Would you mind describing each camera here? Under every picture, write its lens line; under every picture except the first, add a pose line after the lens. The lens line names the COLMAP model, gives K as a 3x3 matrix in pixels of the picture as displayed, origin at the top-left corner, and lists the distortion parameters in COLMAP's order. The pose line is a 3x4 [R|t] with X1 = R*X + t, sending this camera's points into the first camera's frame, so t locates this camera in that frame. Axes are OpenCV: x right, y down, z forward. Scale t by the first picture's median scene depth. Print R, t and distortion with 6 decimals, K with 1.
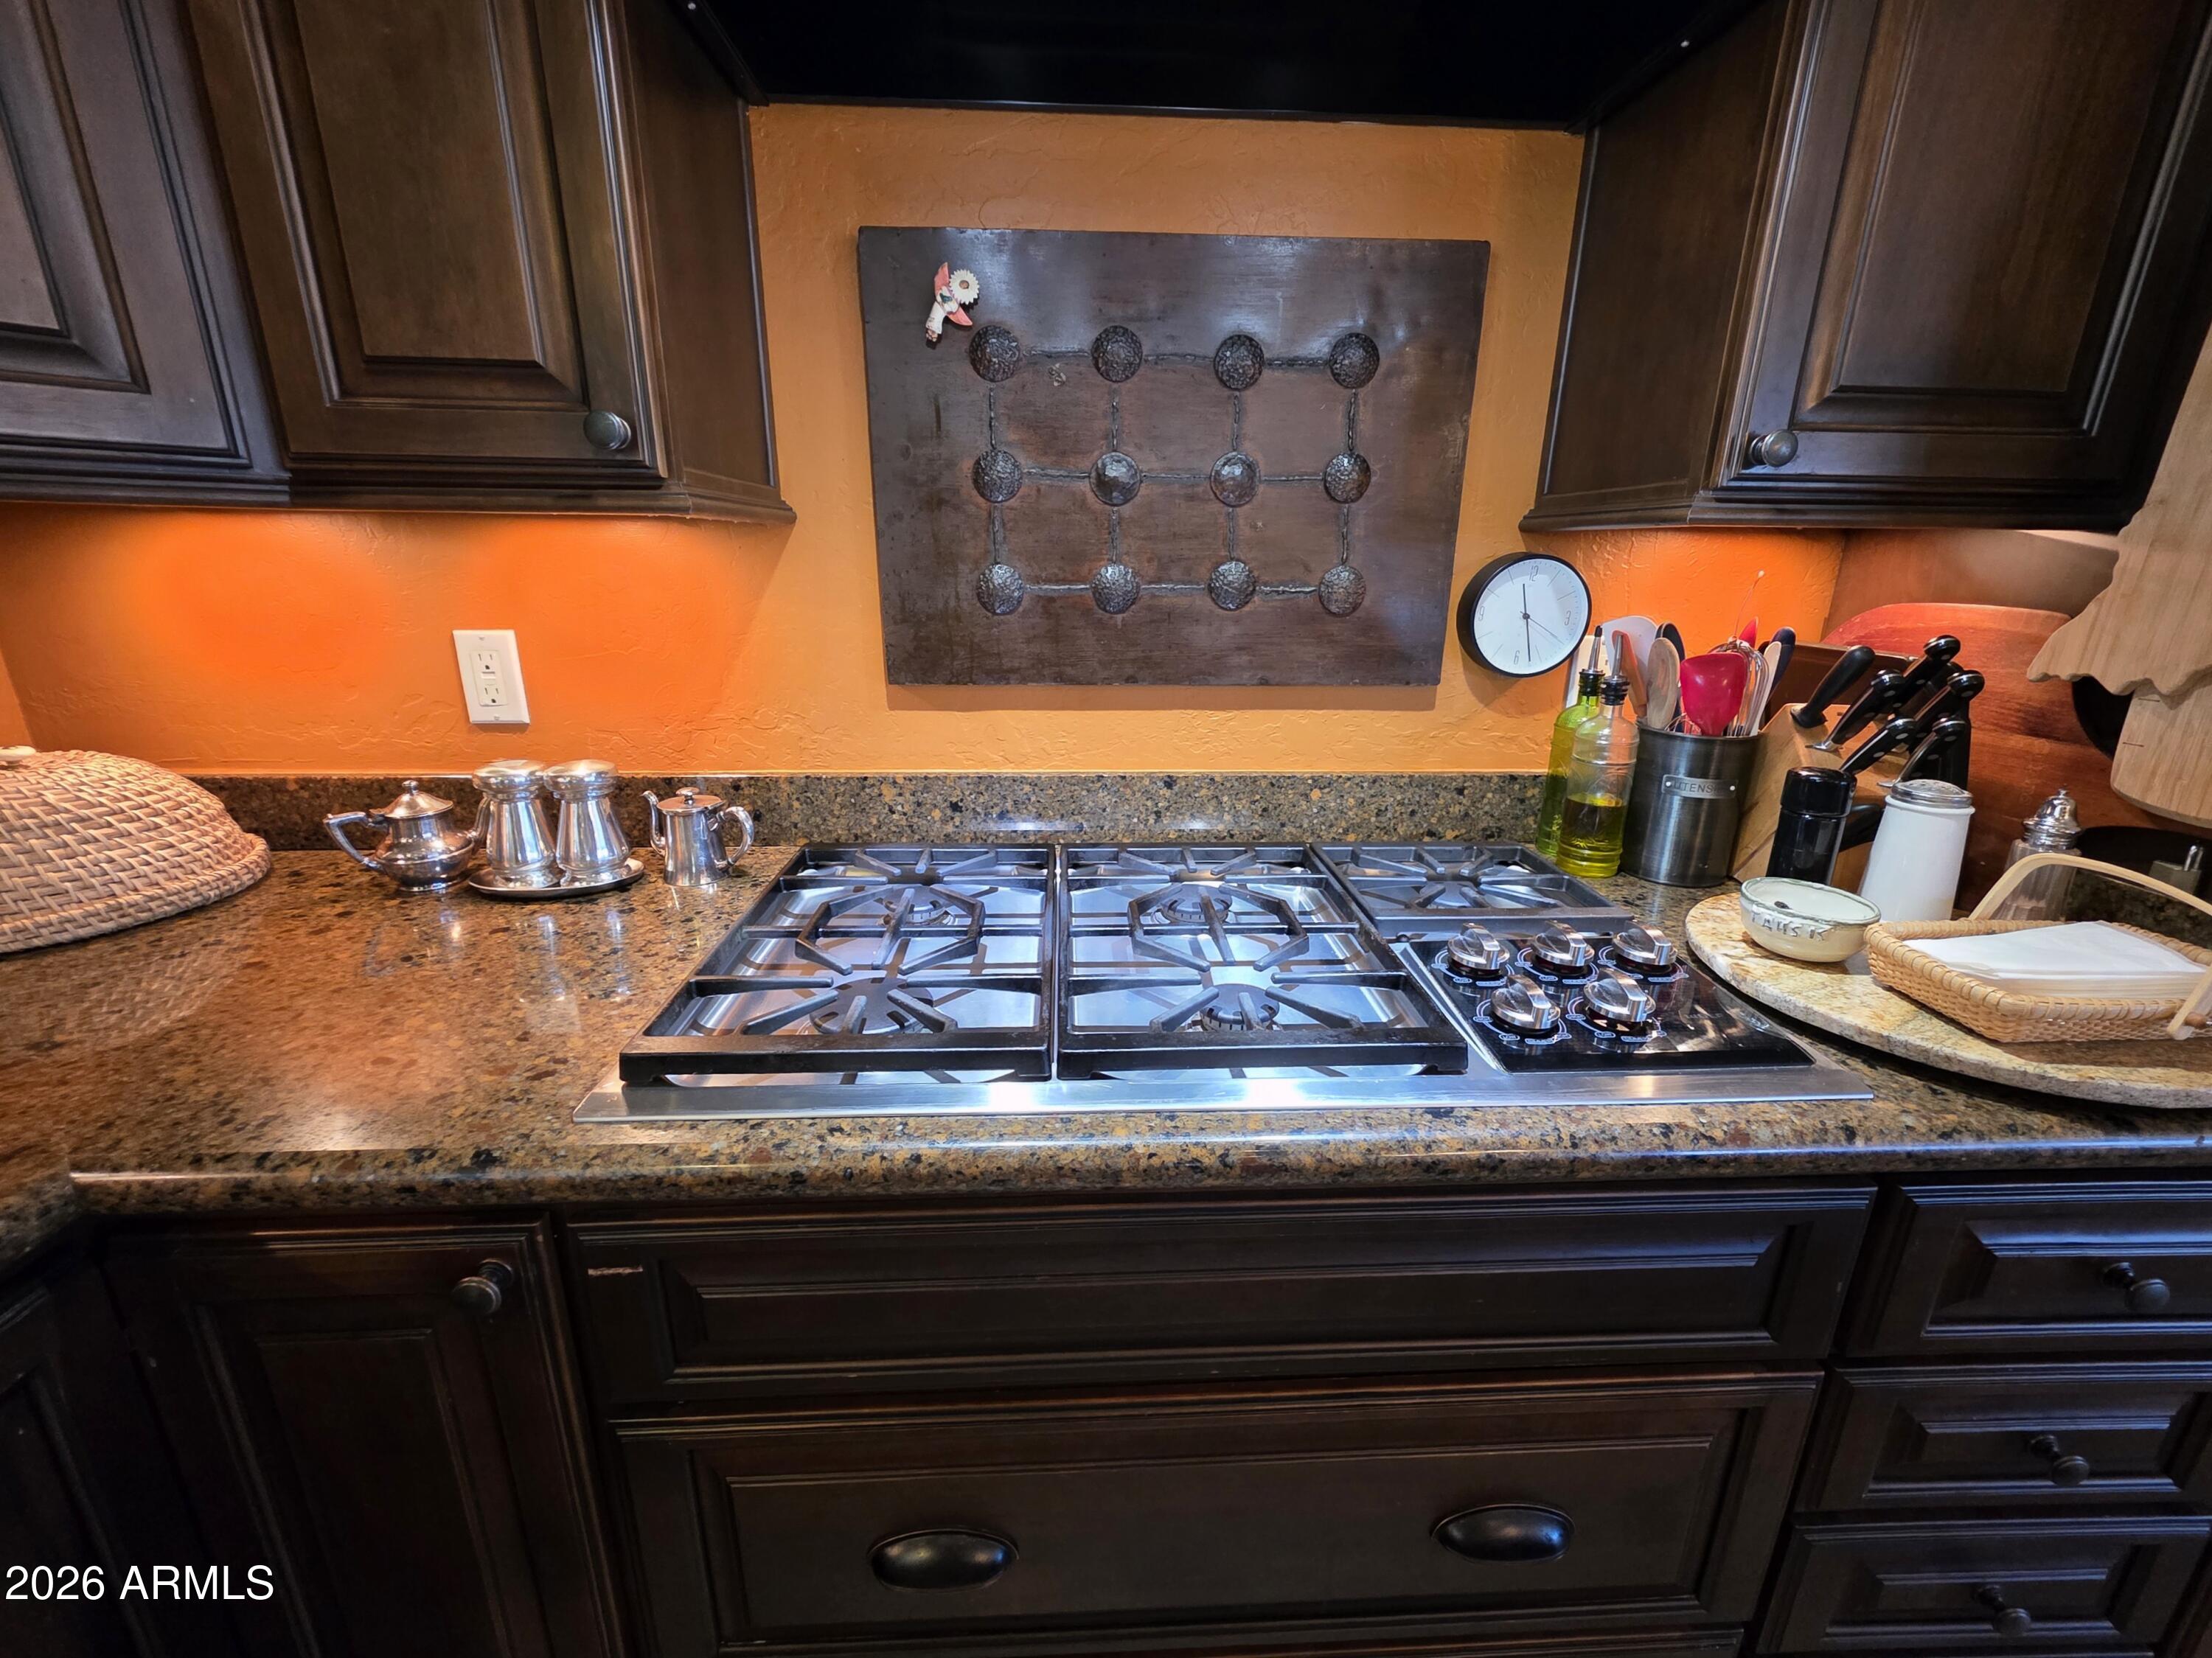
lens RADIAL K [[899.3, 0, 1100.5], [0, 899.3, 819.2], [0, 0, 1]] dist [-0.001800, 0.002065]
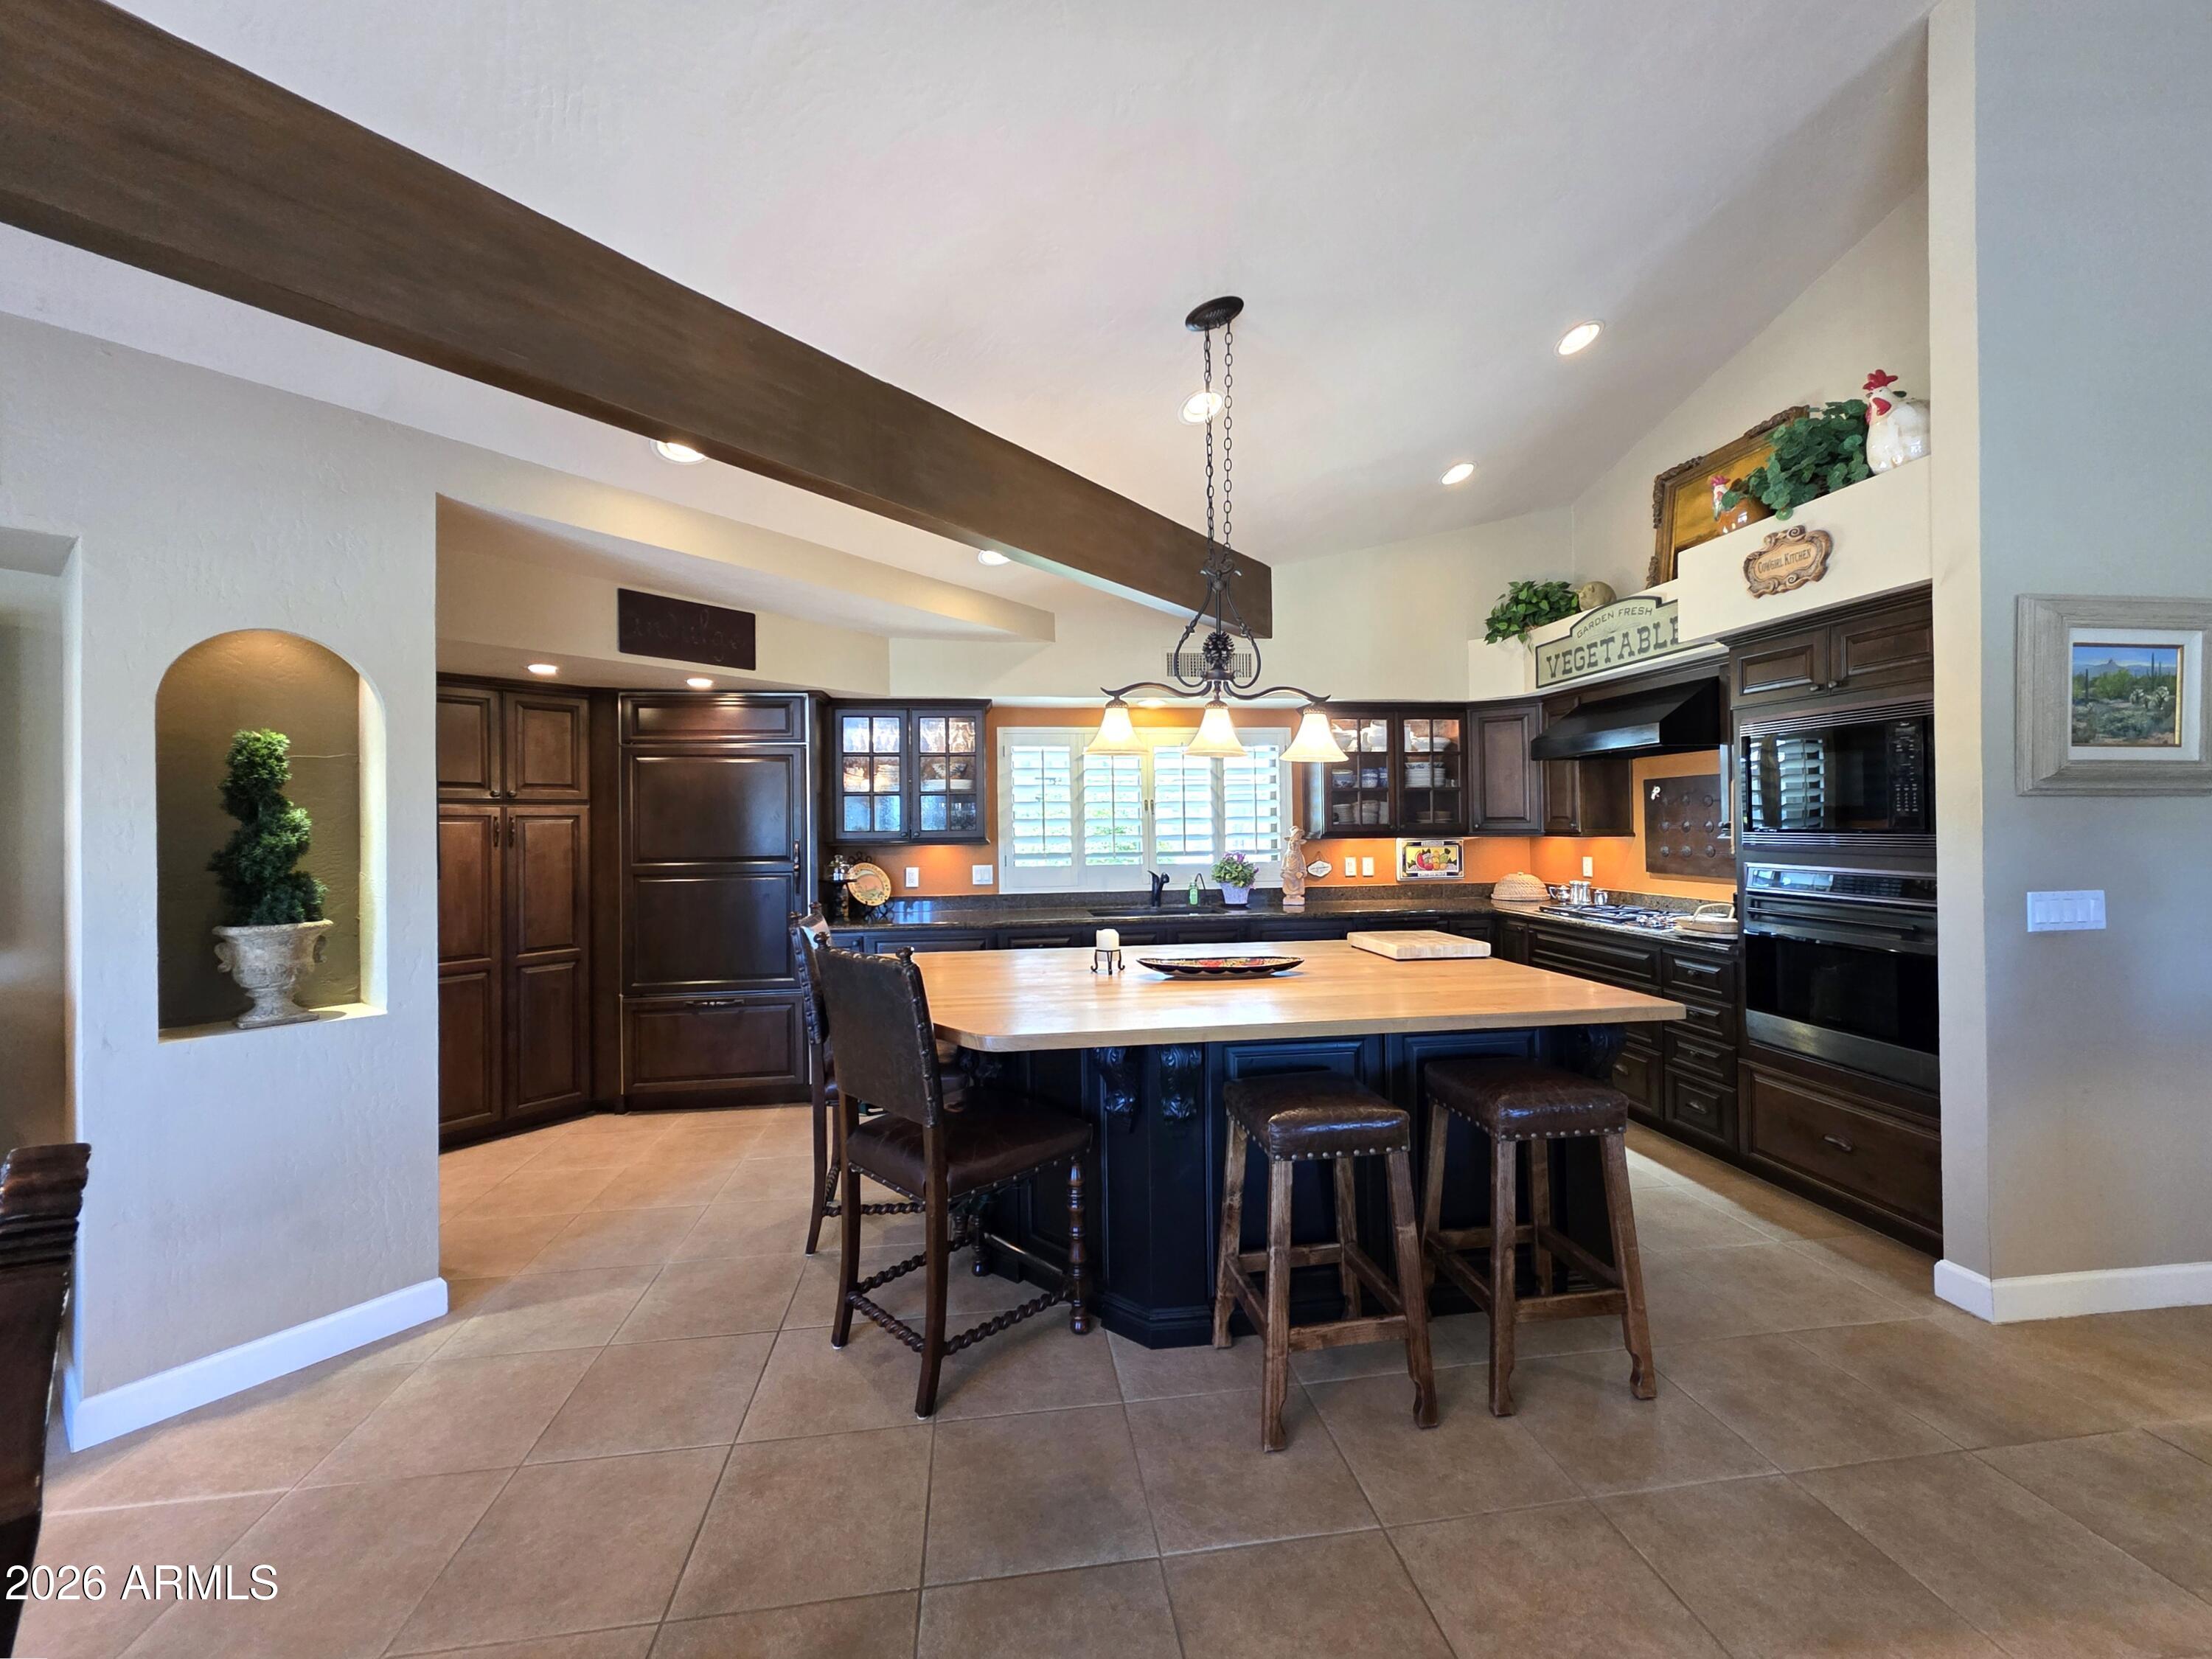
lens RADIAL K [[899.3, 0, 1108.4], [0, 899.3, 817.1], [0, 0, 1]] dist [-0.001800, 0.002065]
pose [[0.093904, -0.017969, -0.995419, 4.198002], [-0.268439, 0.962350, -0.042696, 0.518854], [0.958709, 0.271218, 0.085545, -2.103894]]
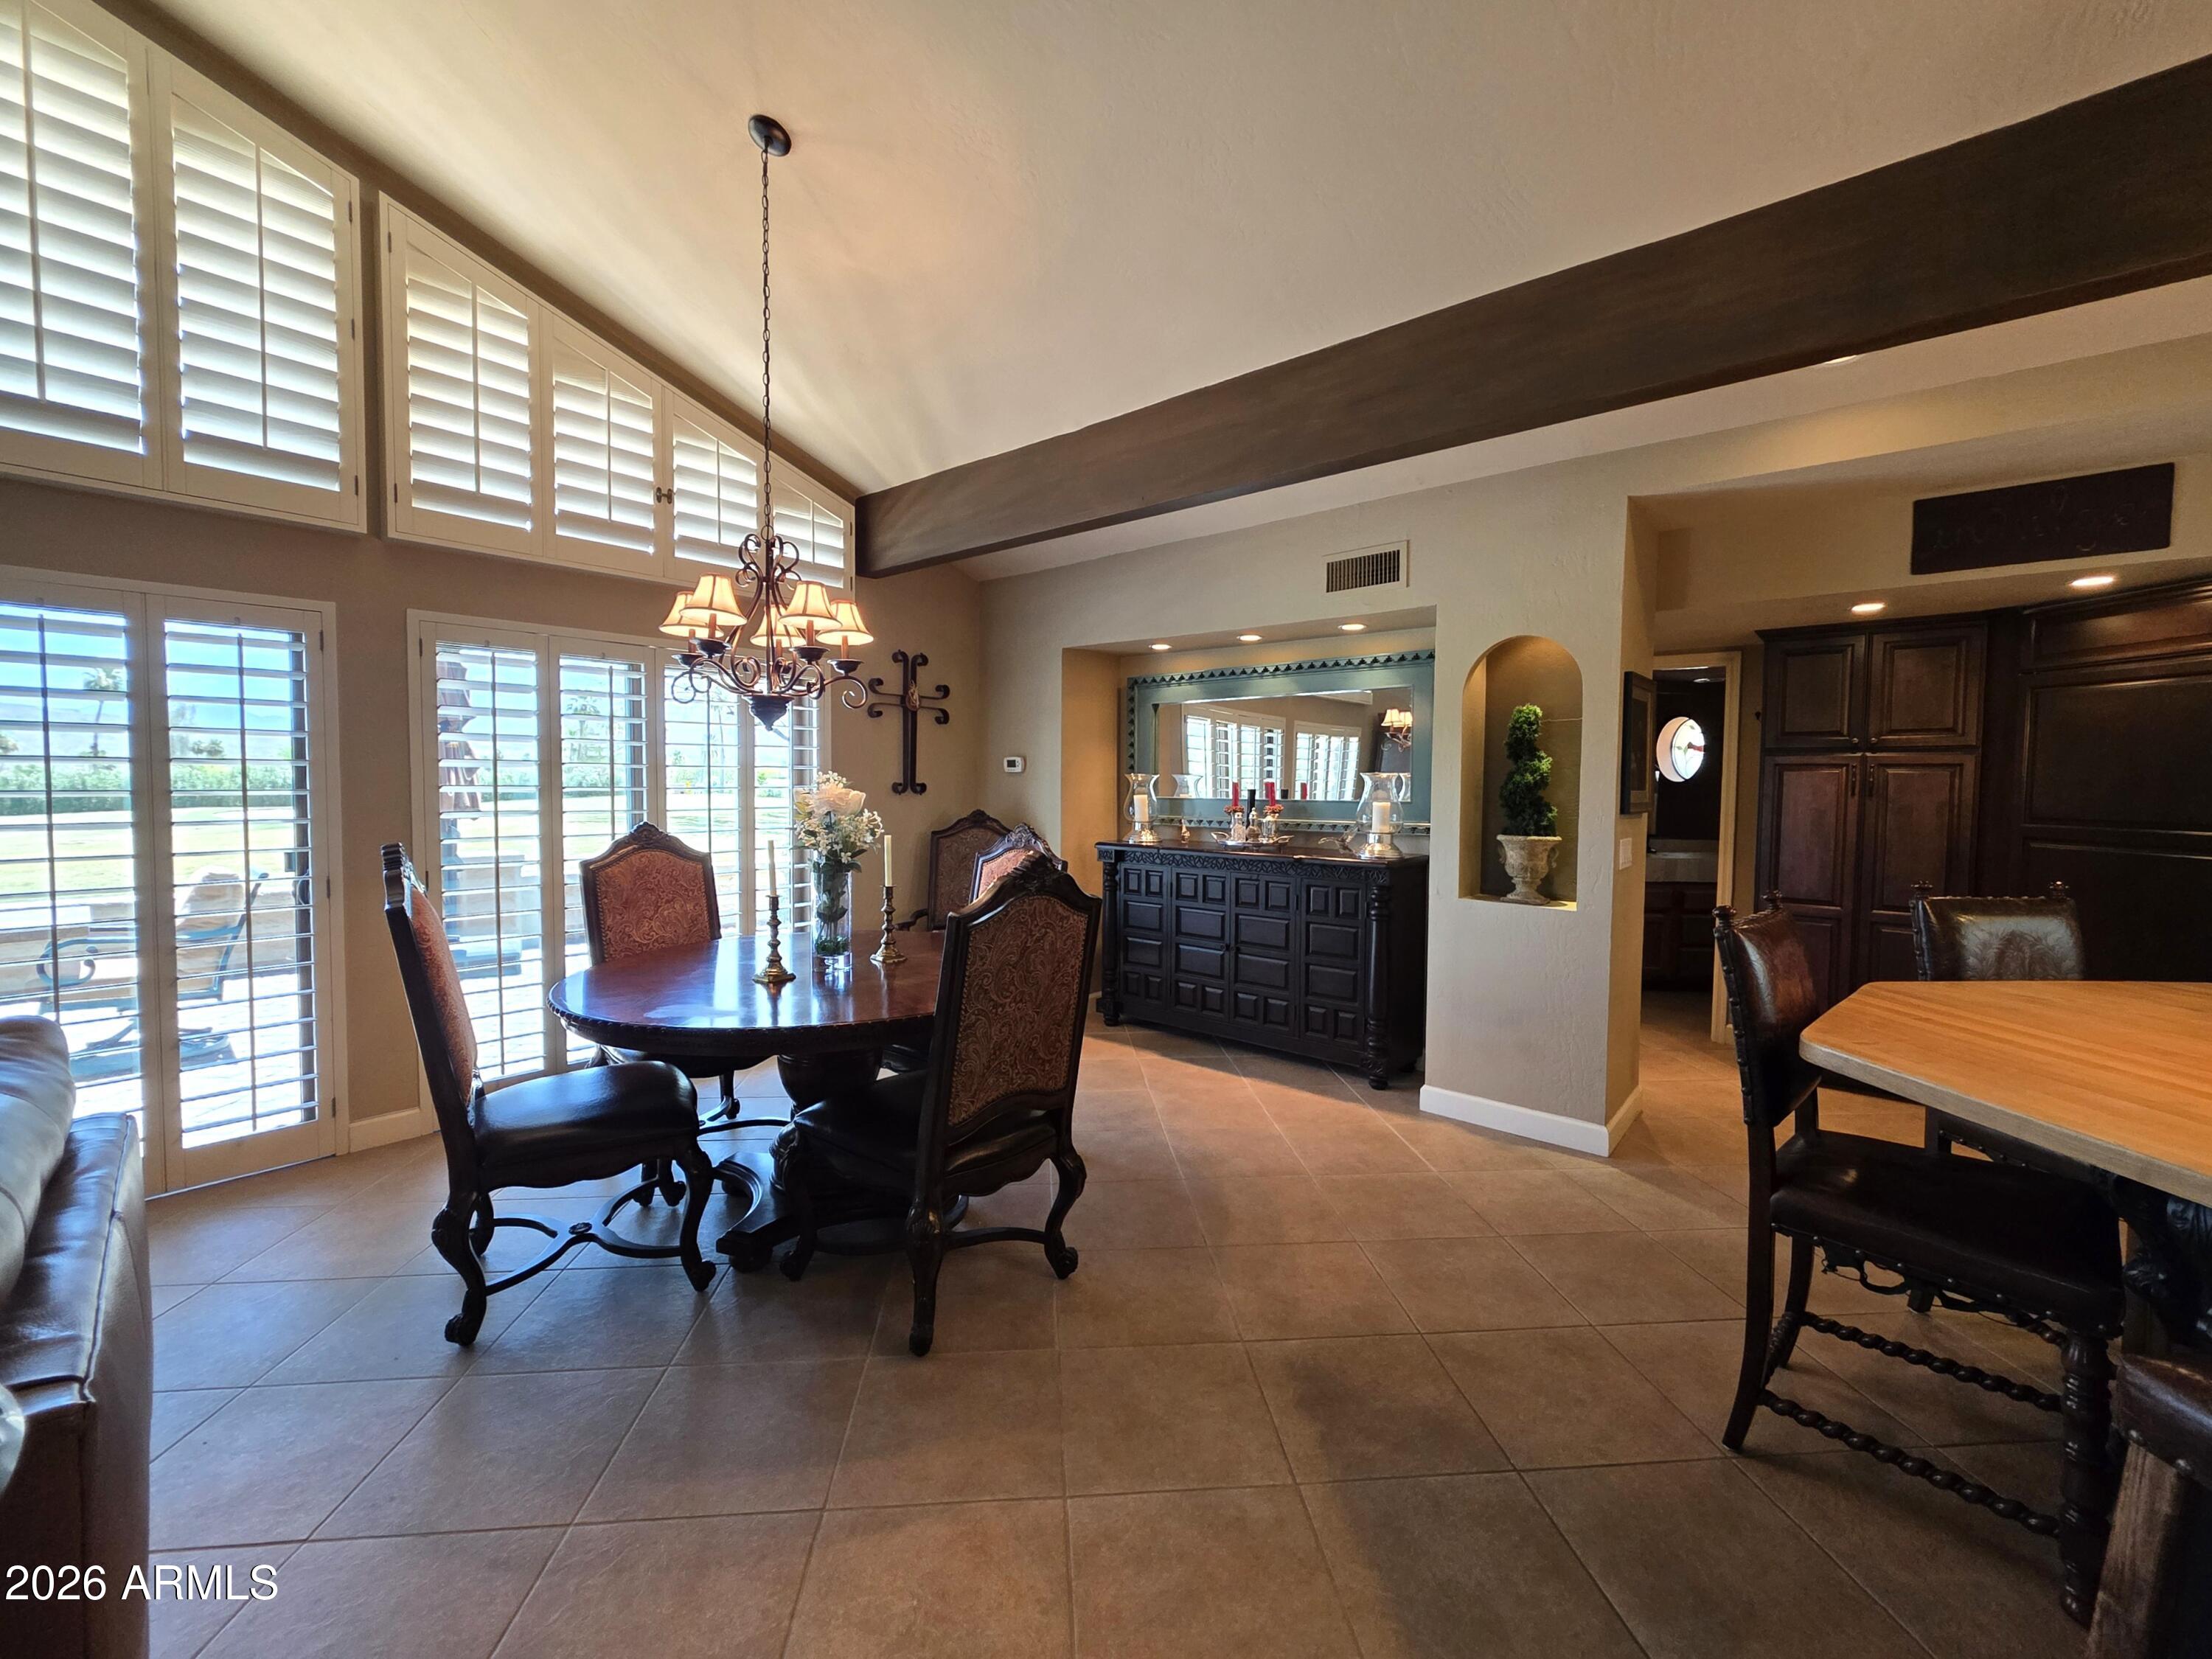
lens RADIAL K [[899.3, 0, 1118.9], [0, 899.3, 835.6], [0, 0, 1]] dist [-0.001800, 0.002065]
pose [[-0.998522, -0.020112, -0.050491, 3.366781], [-0.035887, 0.941674, 0.334609, 0.155875], [0.040817, 0.335926, -0.941004, -0.675276]]
